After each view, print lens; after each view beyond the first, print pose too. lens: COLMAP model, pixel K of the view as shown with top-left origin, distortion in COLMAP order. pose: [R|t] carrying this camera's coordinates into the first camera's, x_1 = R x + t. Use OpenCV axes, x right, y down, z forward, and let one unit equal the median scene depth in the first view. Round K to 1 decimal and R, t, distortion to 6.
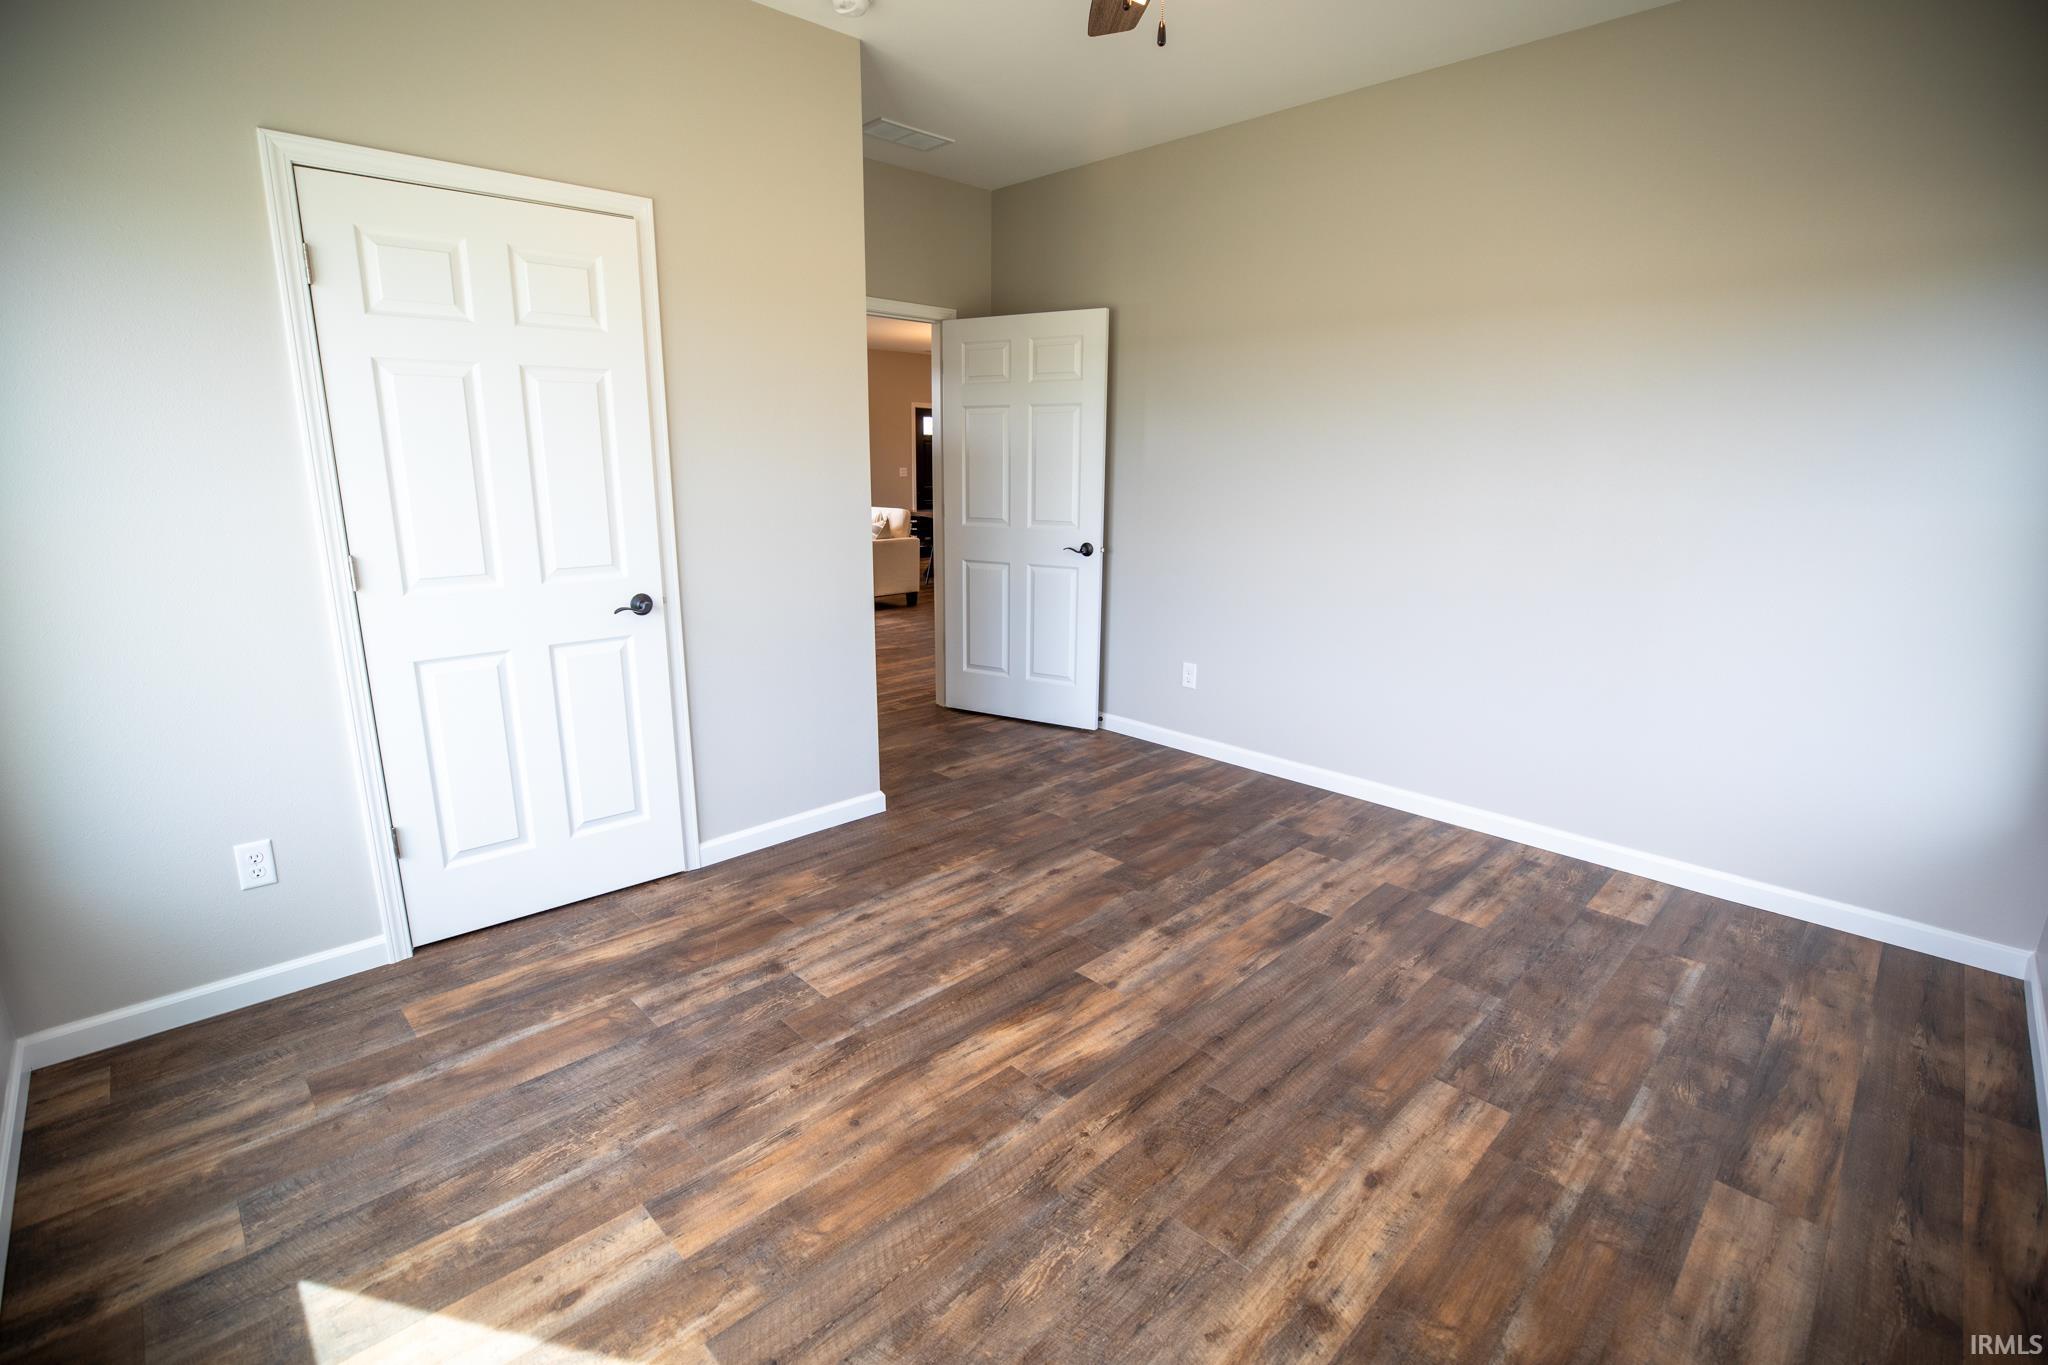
lens RADIAL K [[957.6, 0, 1013.8], [0, 957.6, 688.0], [0, 0, 1]] dist [-0.046669, 0.014187]
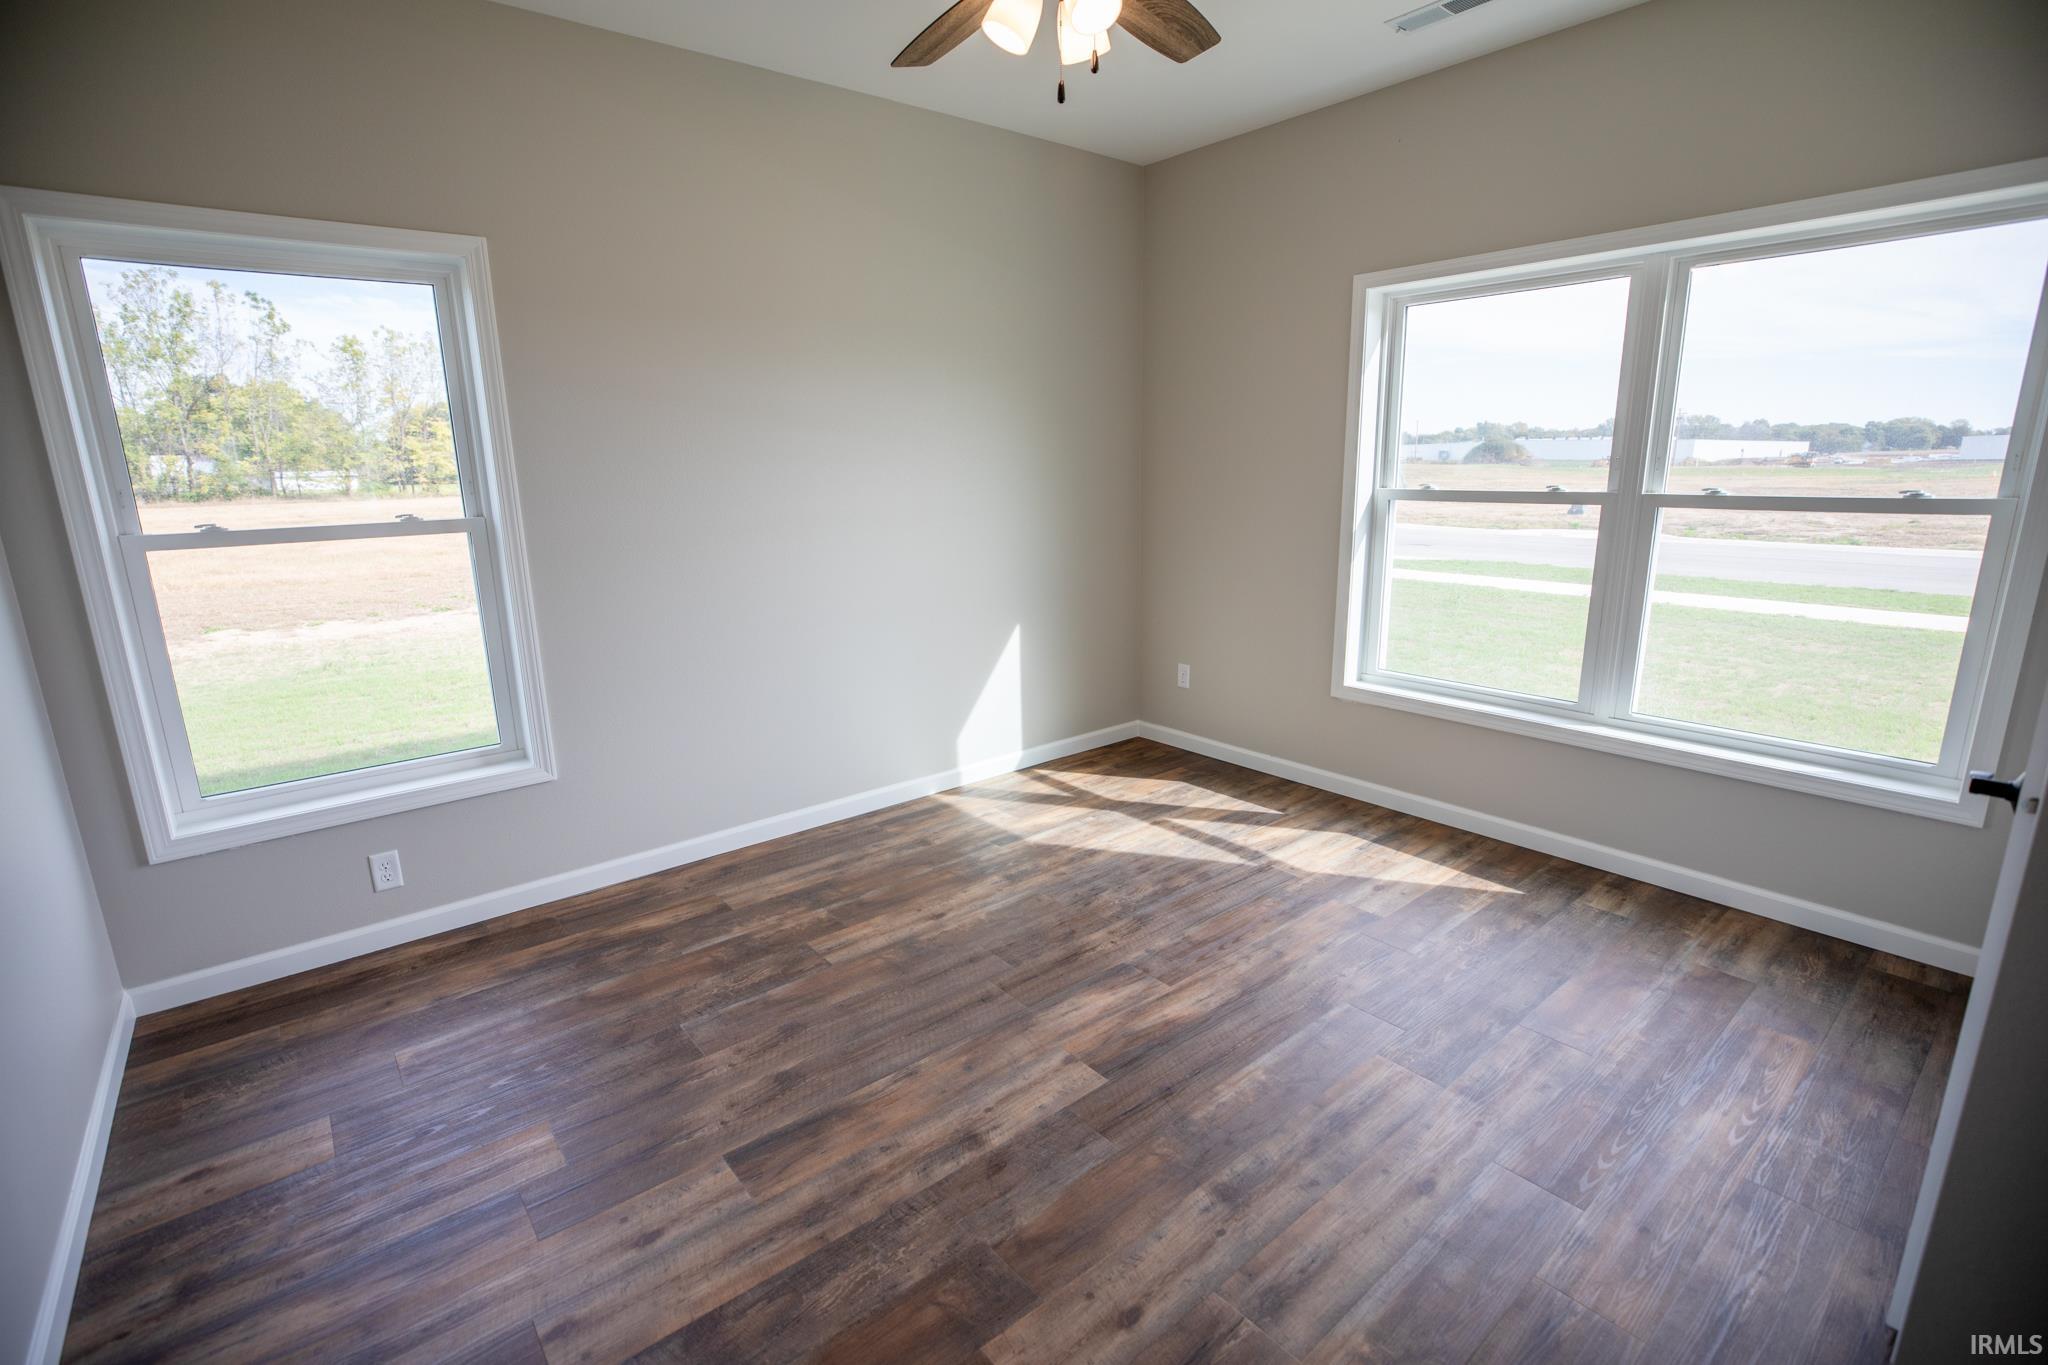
lens RADIAL K [[957.6, 0, 1013.8], [0, 957.6, 688.0], [0, 0, 1]] dist [-0.046669, 0.014187]
pose [[-0.996216, -0.008388, 0.086511, 0.087970], [0.031502, 0.892814, 0.449323, -0.452637], [-0.081008, 0.450347, -0.889171, 1.810415]]
